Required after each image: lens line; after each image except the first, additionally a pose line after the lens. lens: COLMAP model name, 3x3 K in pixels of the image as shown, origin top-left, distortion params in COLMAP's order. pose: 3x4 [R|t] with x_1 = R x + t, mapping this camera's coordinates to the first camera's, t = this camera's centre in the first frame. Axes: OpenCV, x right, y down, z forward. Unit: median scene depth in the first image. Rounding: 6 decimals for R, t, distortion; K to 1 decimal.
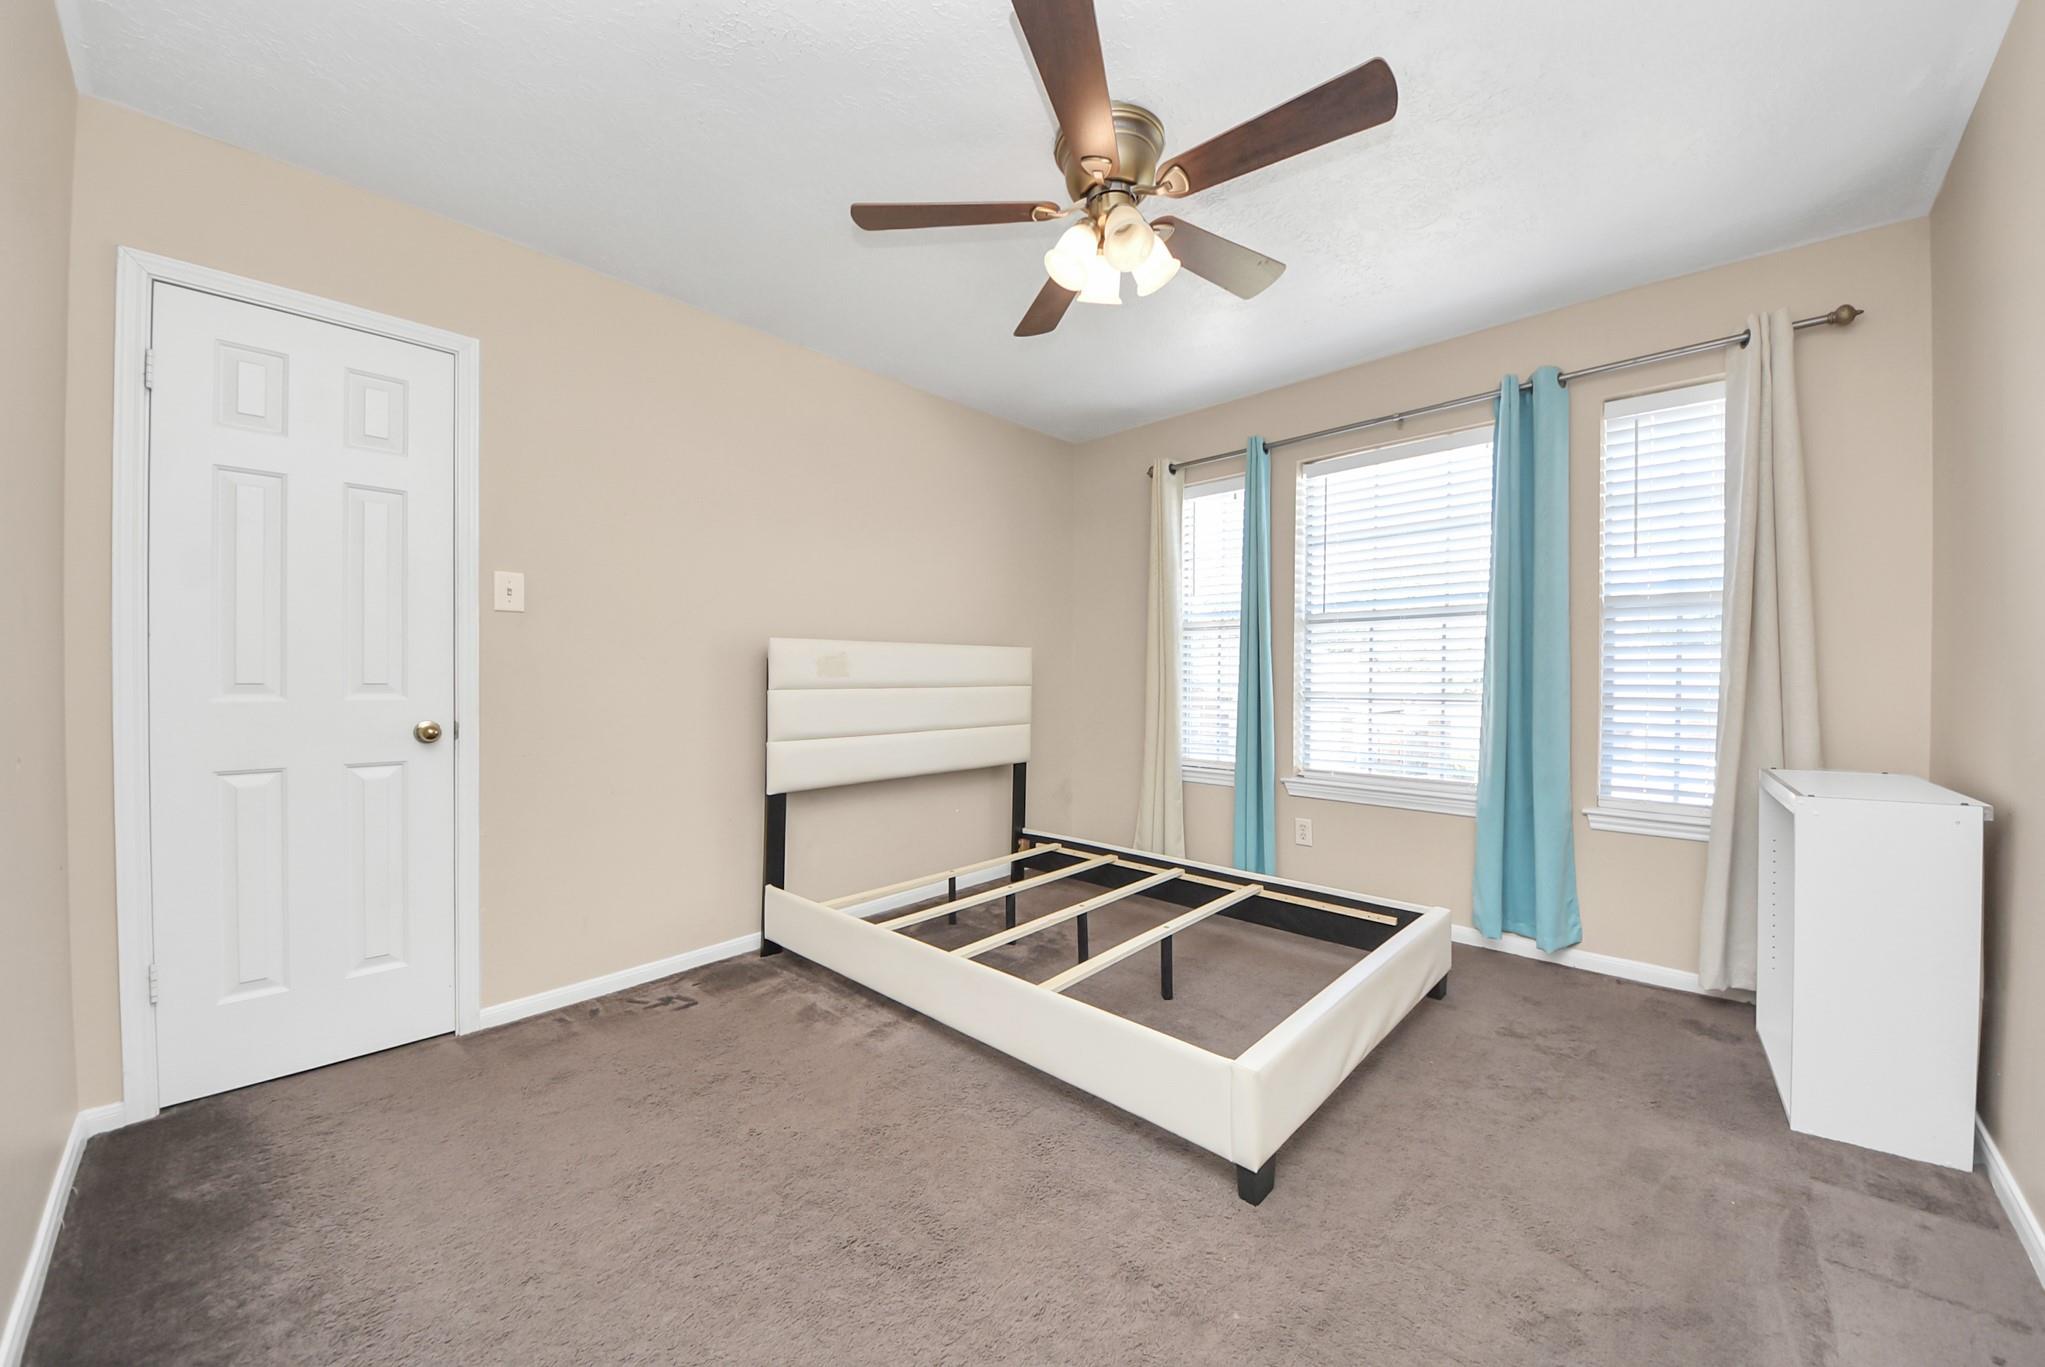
lens RADIAL K [[746.3, 0, 1017.3], [0, 746.3, 676.8], [0, 0, 1]] dist [-0.001287, -0.000120]
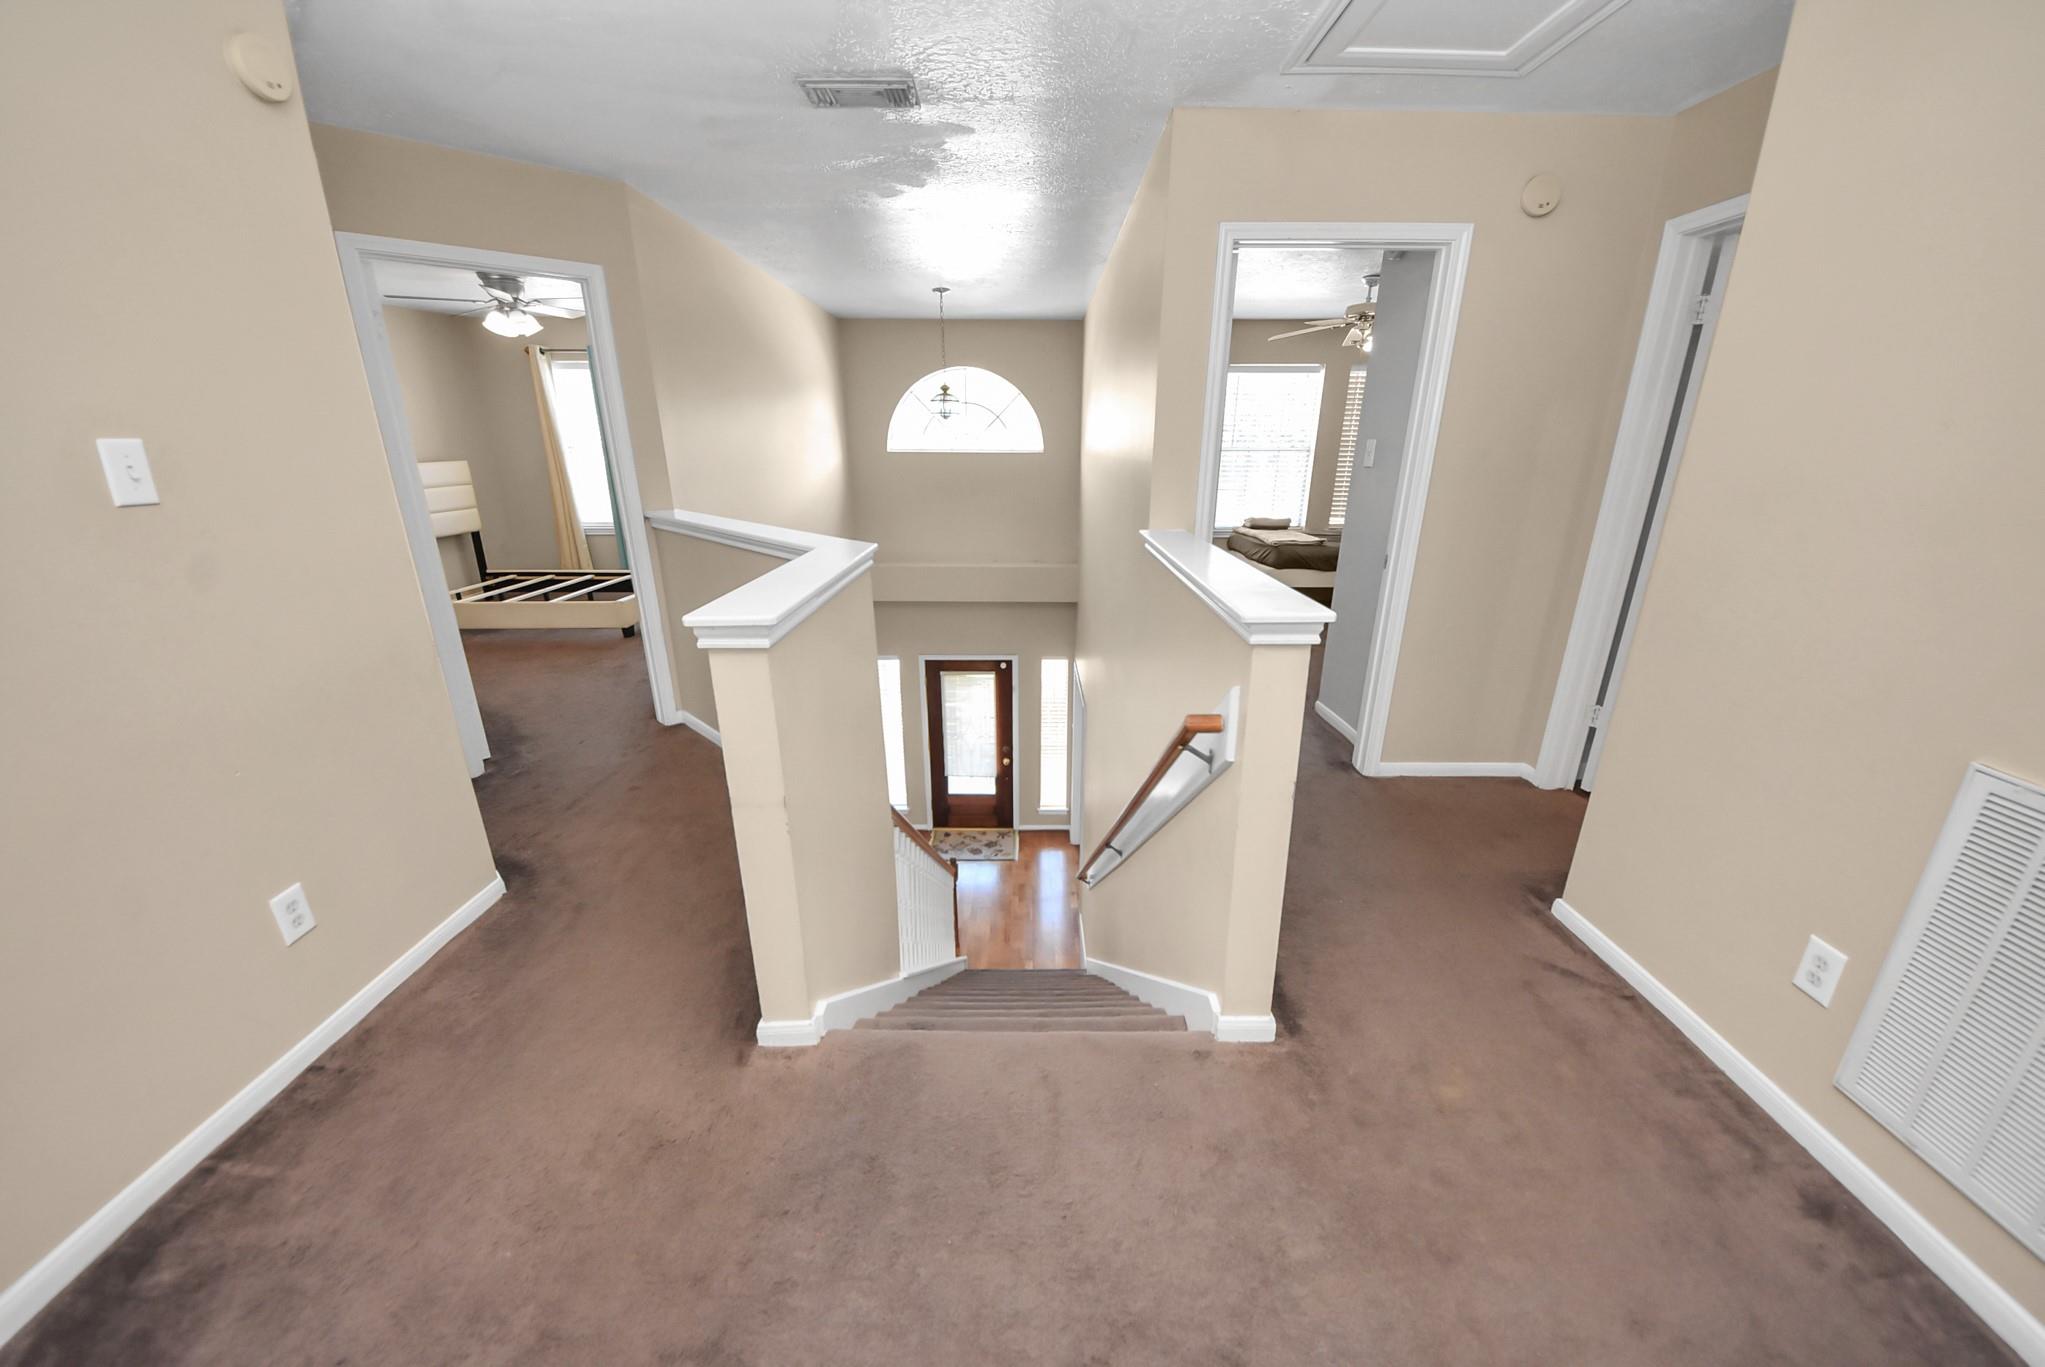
lens RADIAL K [[746.3, 0, 1030.2], [0, 746.3, 681.6], [0, 0, 1]] dist [-0.001287, -0.000120]
pose [[0.737003, -0.220885, 0.638777, -0.230730], [0.009379, 0.948343, 0.317109, -0.089549], [-0.675824, -0.227720, 0.701003, -1.148729]]
